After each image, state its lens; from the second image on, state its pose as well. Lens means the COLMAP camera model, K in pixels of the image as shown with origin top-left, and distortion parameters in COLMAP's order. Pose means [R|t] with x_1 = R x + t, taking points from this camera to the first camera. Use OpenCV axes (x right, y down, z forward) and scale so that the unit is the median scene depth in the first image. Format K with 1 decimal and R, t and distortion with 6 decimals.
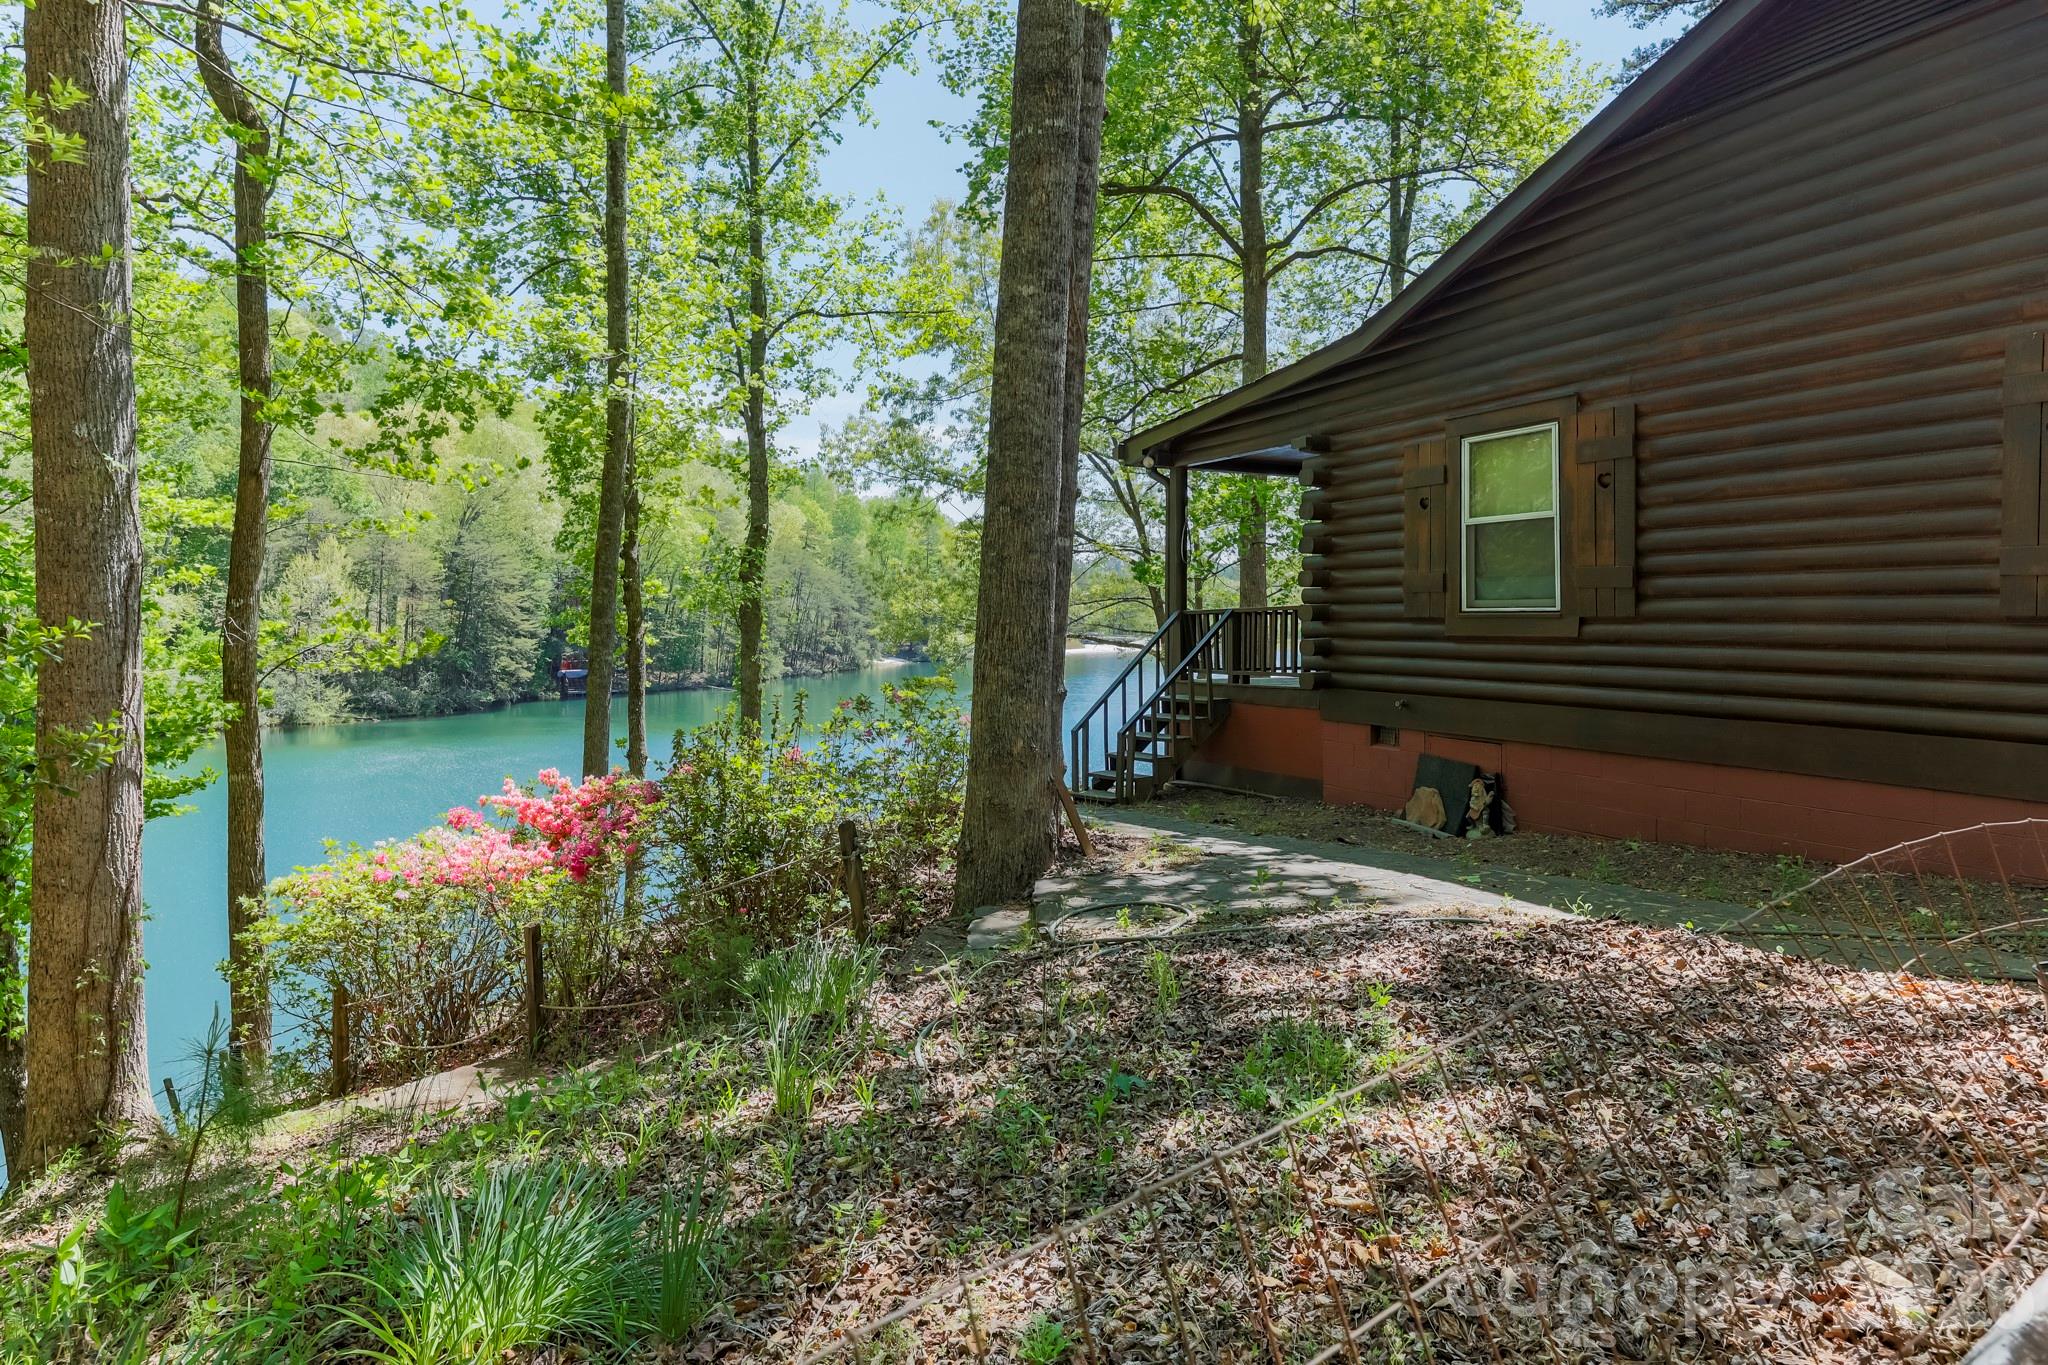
lens RADIAL K [[1119.1, 0, 1024.6], [0, 1119.1, 619.4], [0, 0, 1]] dist [-0.003962, -0.000162]
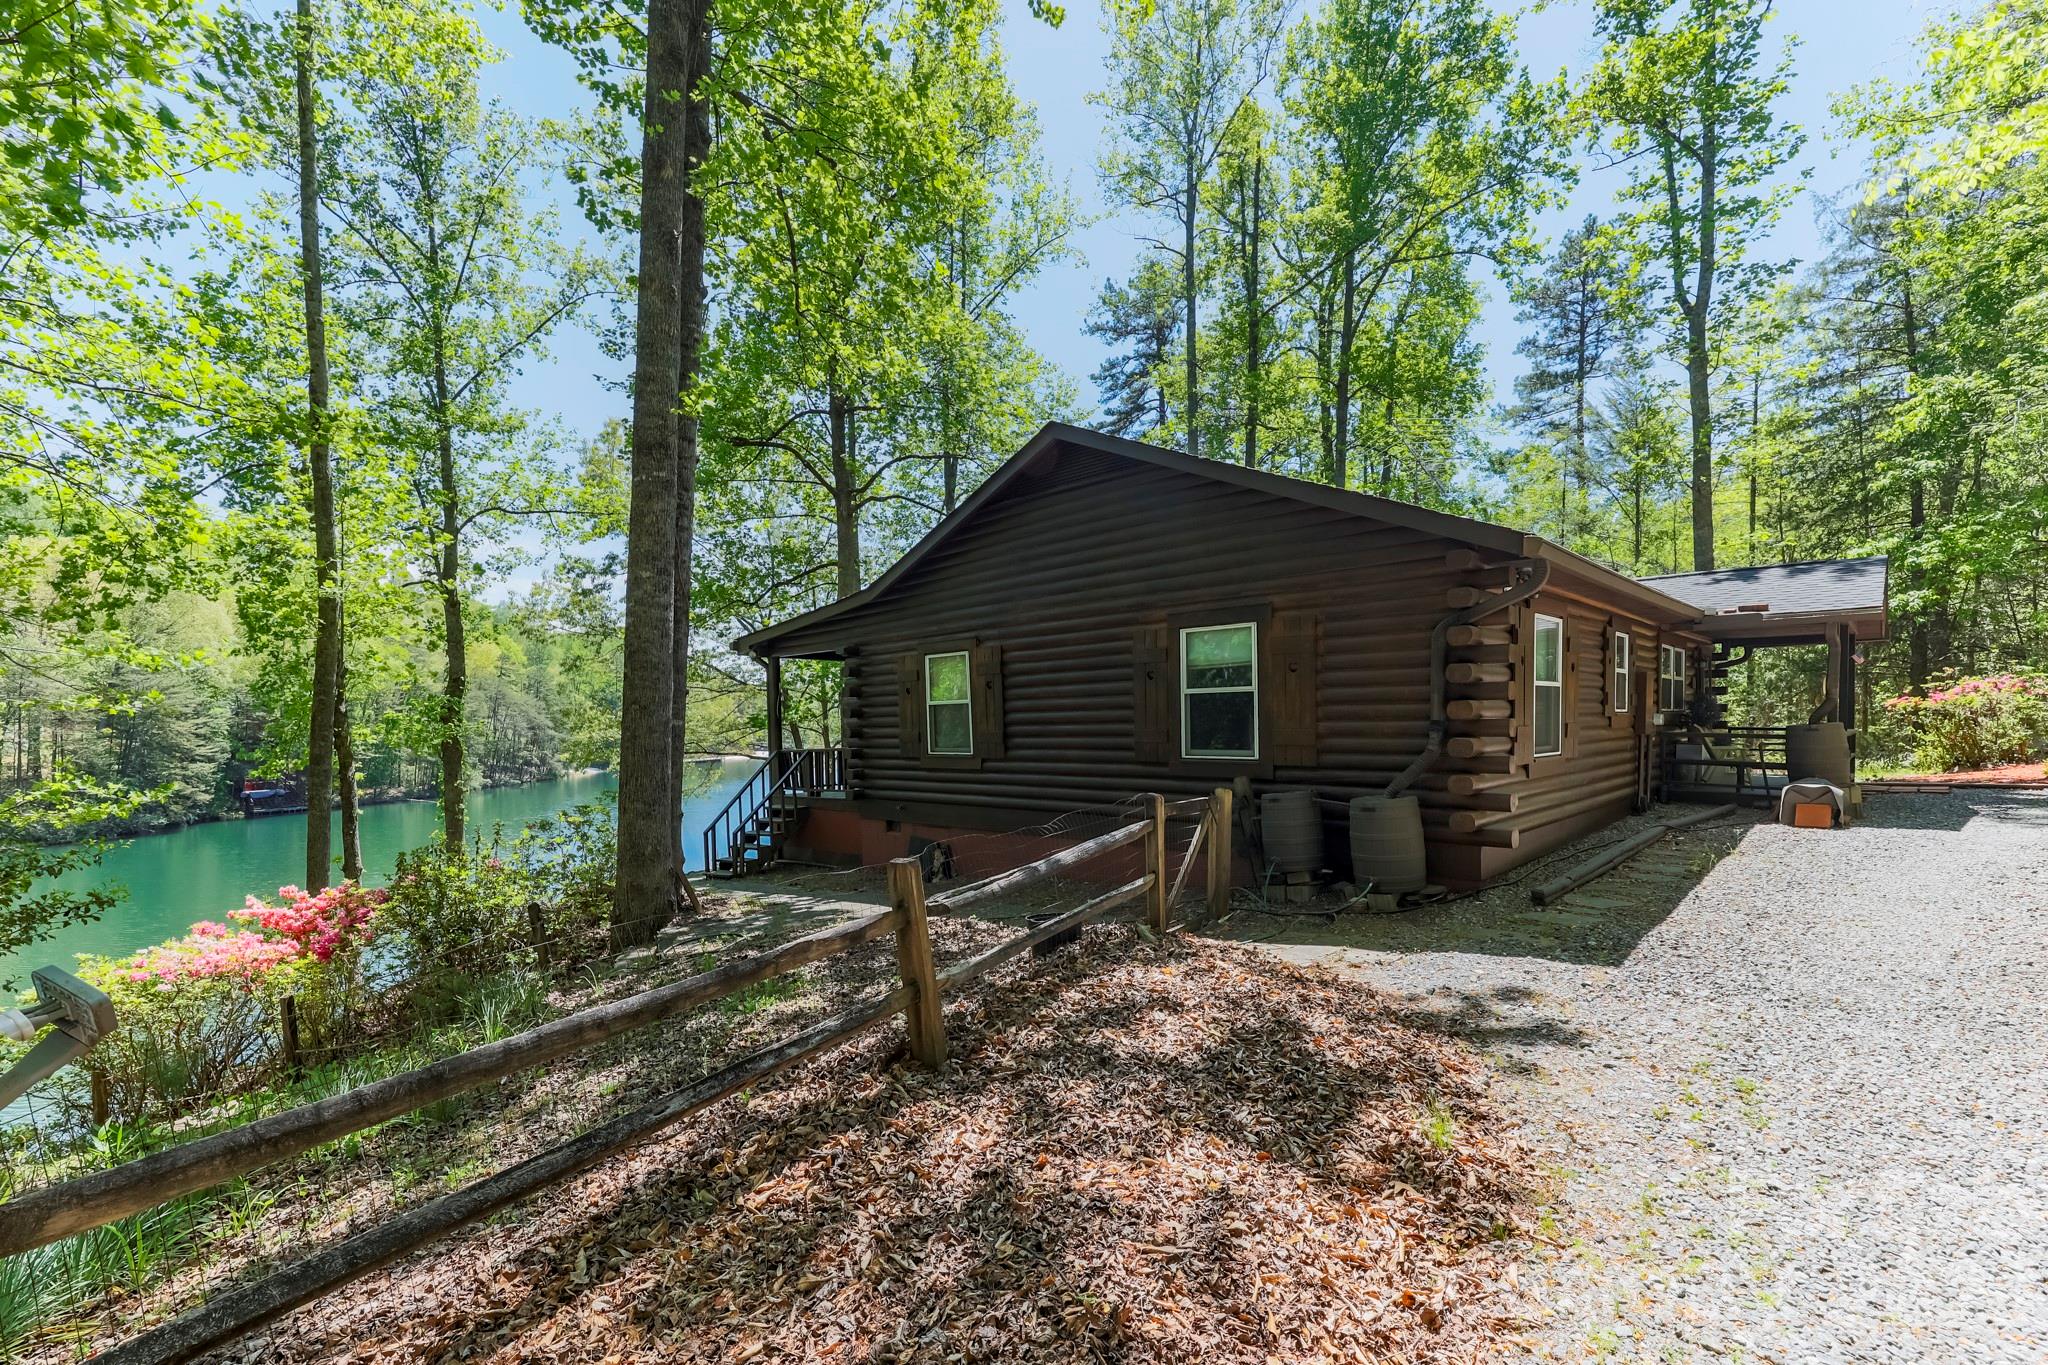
lens RADIAL K [[879.3, 0, 1023.6], [0, 879.3, 742.9], [0, 0, 1]] dist [0.001955, 0.000847]
pose [[0.942505, -0.026459, 0.333144, 0.059627], [0.019319, 0.999508, 0.024727, -0.044591], [-0.333634, -0.016870, 0.942552, -0.276816]]
